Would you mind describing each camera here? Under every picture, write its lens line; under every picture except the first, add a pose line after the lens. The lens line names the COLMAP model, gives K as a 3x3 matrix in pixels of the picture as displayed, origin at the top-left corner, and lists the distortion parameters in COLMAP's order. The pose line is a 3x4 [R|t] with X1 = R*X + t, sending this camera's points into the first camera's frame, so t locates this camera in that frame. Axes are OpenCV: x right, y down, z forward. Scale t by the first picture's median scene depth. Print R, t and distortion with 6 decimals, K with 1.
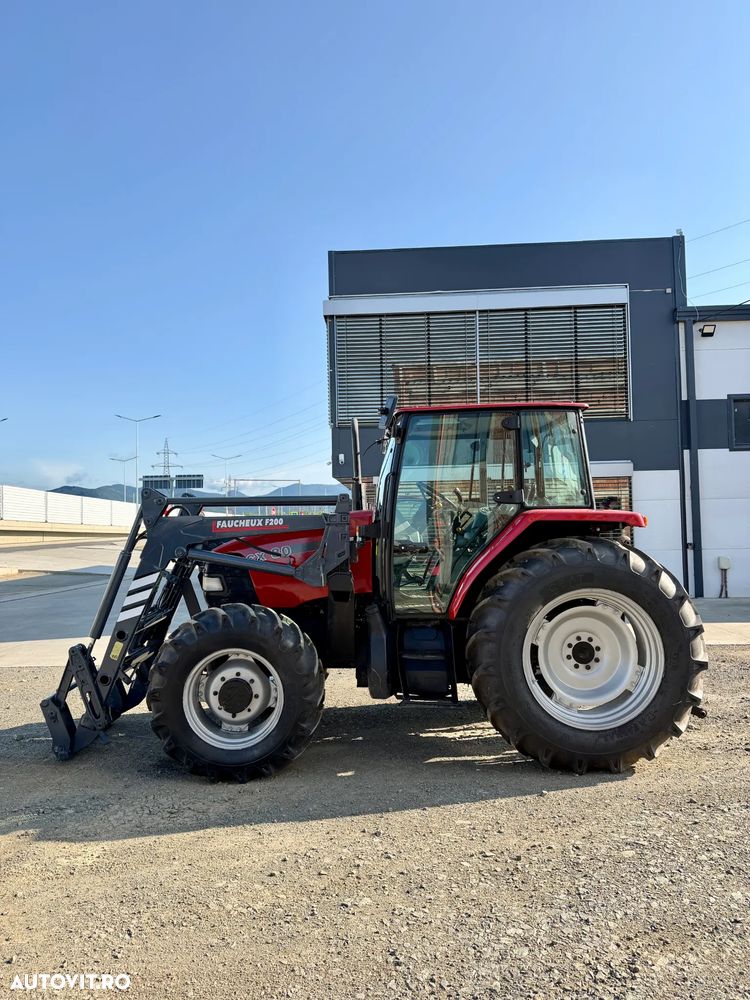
lens RADIAL K [[691.3, 0, 371.7], [0, 691.3, 502.5], [0, 0, 1]] dist [0.060678, -0.065522]
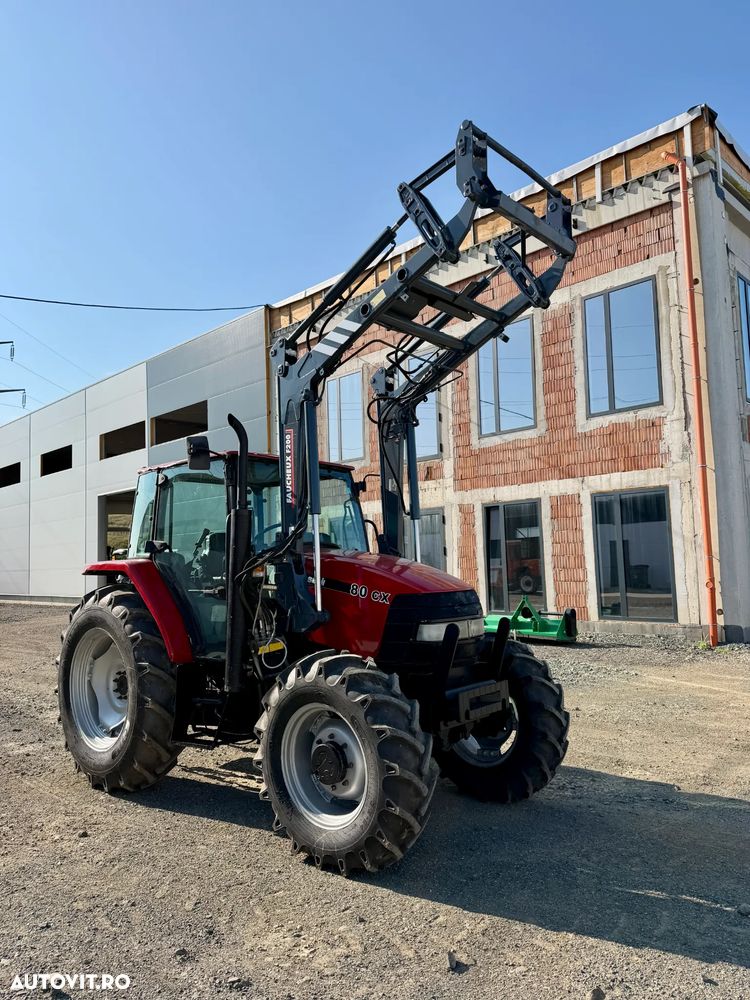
lens RADIAL K [[697.4, 0, 375.0], [0, 697.4, 500.0], [0, 0, 1]] dist [0.033462, -0.033201]
pose [[-0.733917, 0.100039, 0.671832, -0.802634], [0.017380, 0.991537, -0.128659, 0.078572], [-0.679017, -0.082749, -0.729444, 1.889944]]
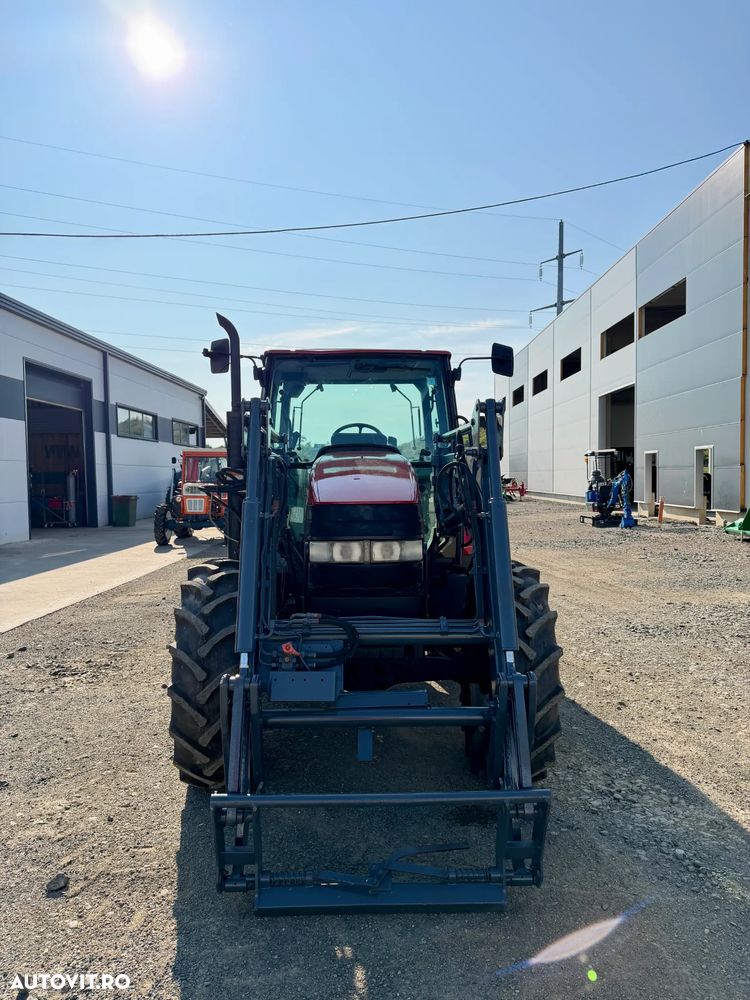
lens RADIAL K [[697.4, 0, 370.9], [0, 697.4, 502.6], [0, 0, 1]] dist [0.033987, -0.037757]
pose [[-0.020450, -0.019412, 0.999602, -0.976634], [-0.023531, 0.999544, 0.018930, 0.066294], [-0.999514, -0.023135, -0.020897, 1.150818]]
